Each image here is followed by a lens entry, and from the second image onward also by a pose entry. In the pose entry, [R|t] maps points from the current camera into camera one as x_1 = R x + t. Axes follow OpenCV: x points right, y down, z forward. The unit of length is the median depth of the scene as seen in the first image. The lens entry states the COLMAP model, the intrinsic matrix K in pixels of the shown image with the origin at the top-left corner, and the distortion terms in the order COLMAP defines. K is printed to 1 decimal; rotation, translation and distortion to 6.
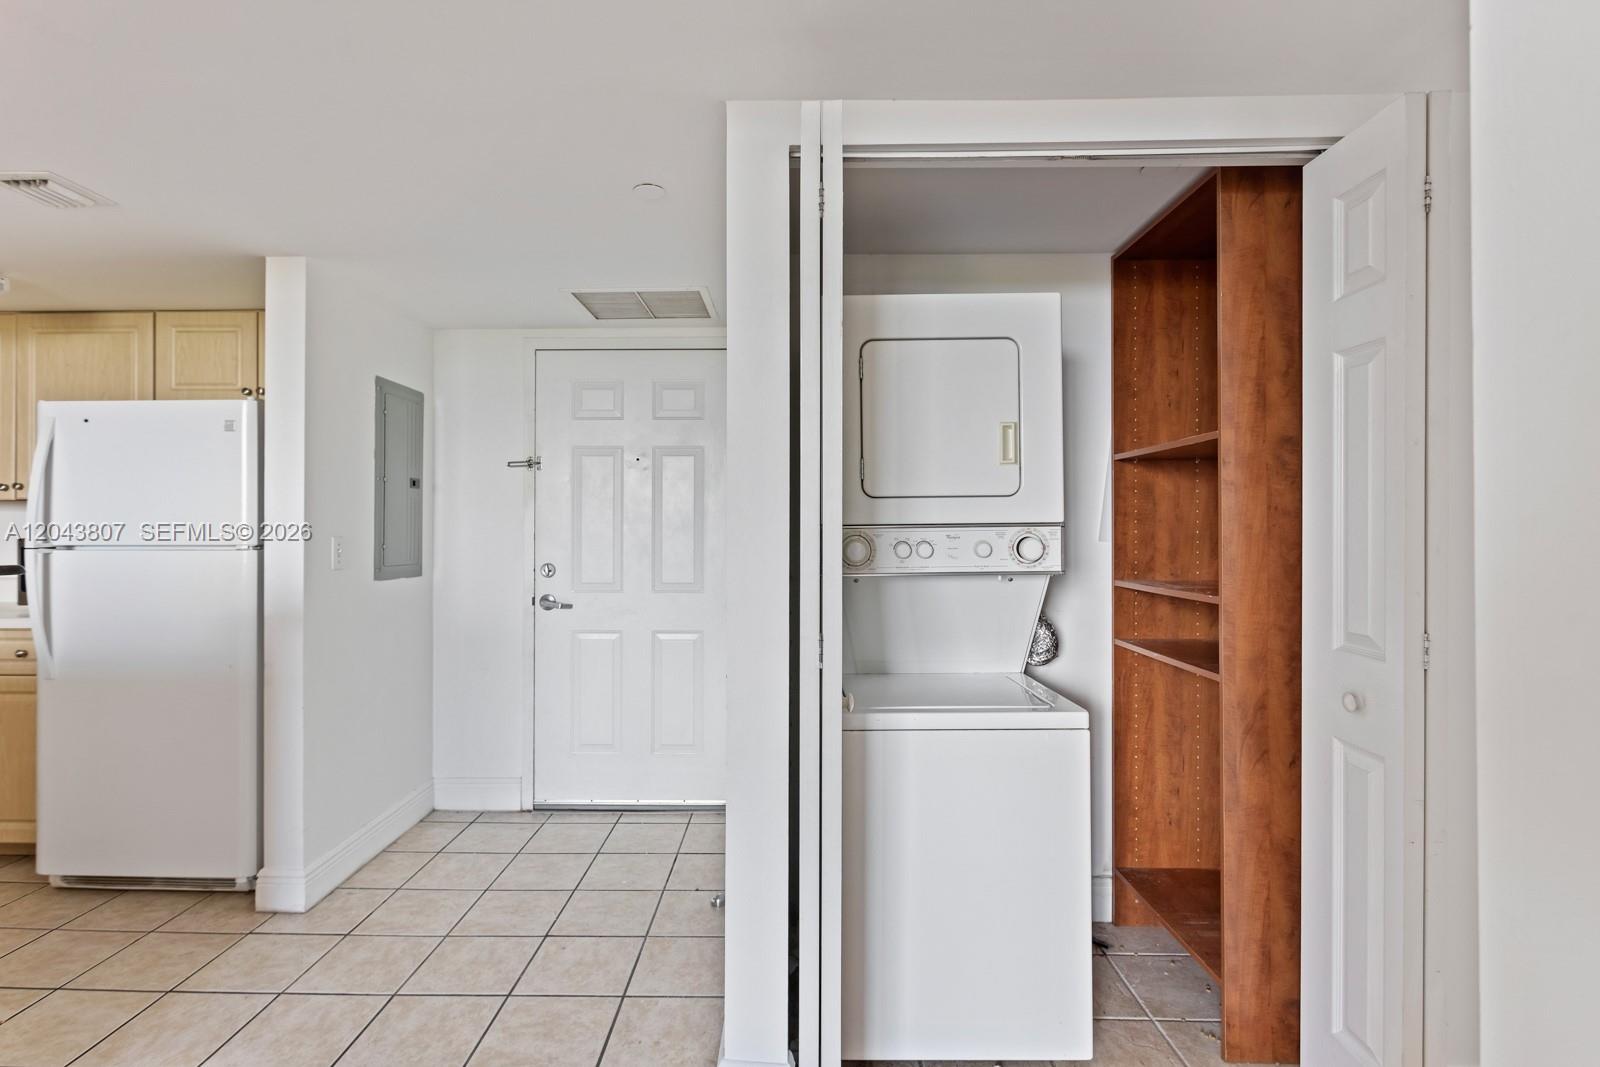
lens RADIAL K [[799.6, 0, 789.6], [0, 799.6, 527.6], [0, 0, 1]] dist [-0.000218, -0.000552]
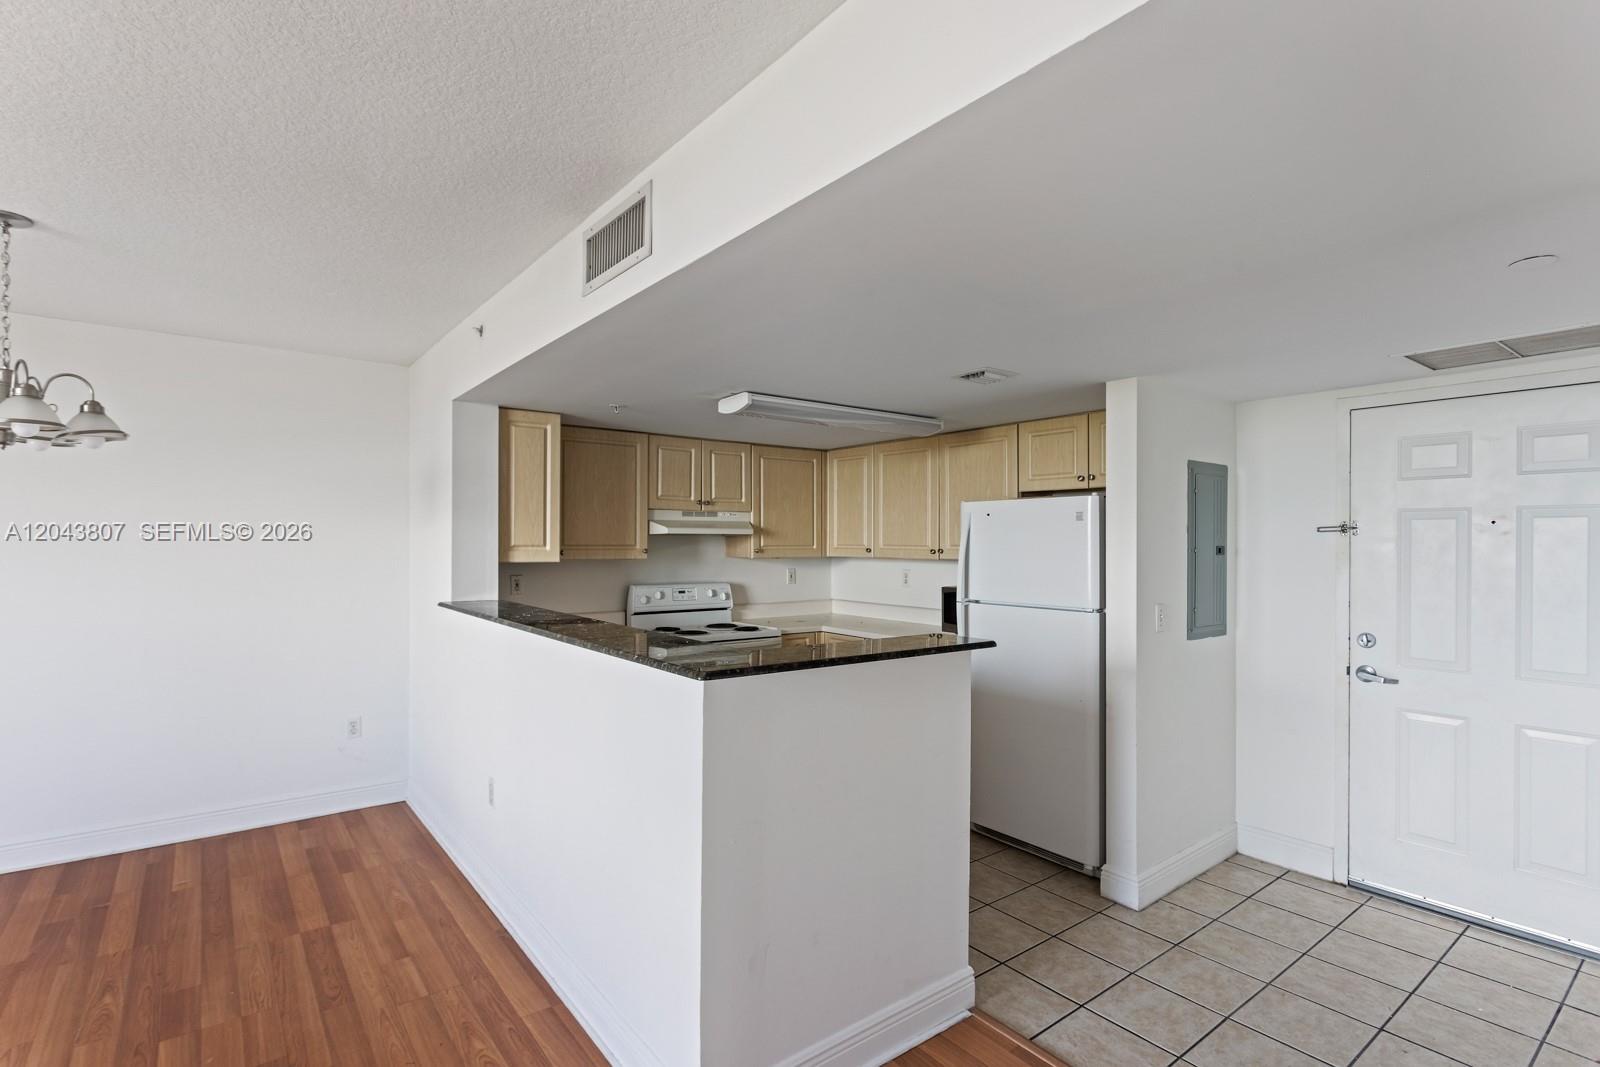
lens RADIAL K [[772.2, 0, 779.8], [0, 772.2, 543.6], [0, 0, 1]] dist [0.003699, 0.000919]
pose [[0.617692, 0.004187, -0.786409, -0.008519], [-0.000681, 0.999988, 0.004789, -0.076559], [0.786420, -0.002423, 0.617687, -0.143664]]
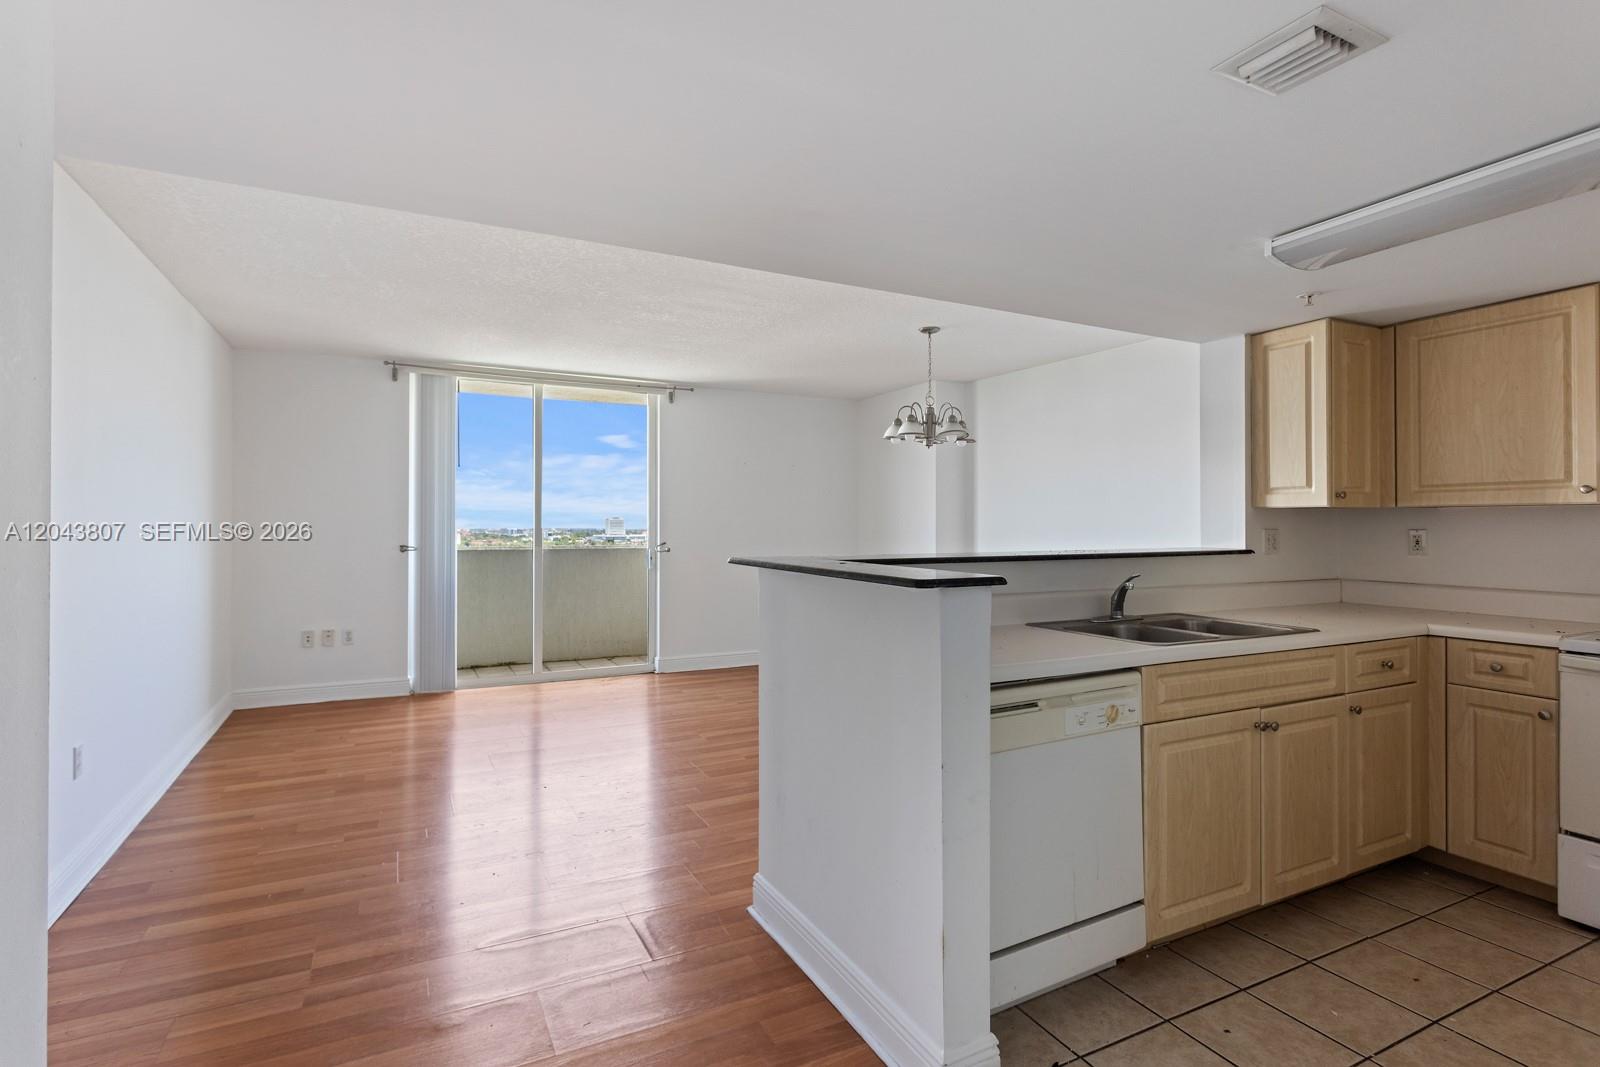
lens RADIAL K [[799.6, 0, 789.6], [0, 799.6, 527.6], [0, 0, 1]] dist [-0.000218, -0.000552]
pose [[-0.884021, 0.000351, -0.467447, -0.136719], [0.000034, 1.000000, 0.000685, -0.012375], [0.467448, 0.000589, -0.884021, 0.964566]]
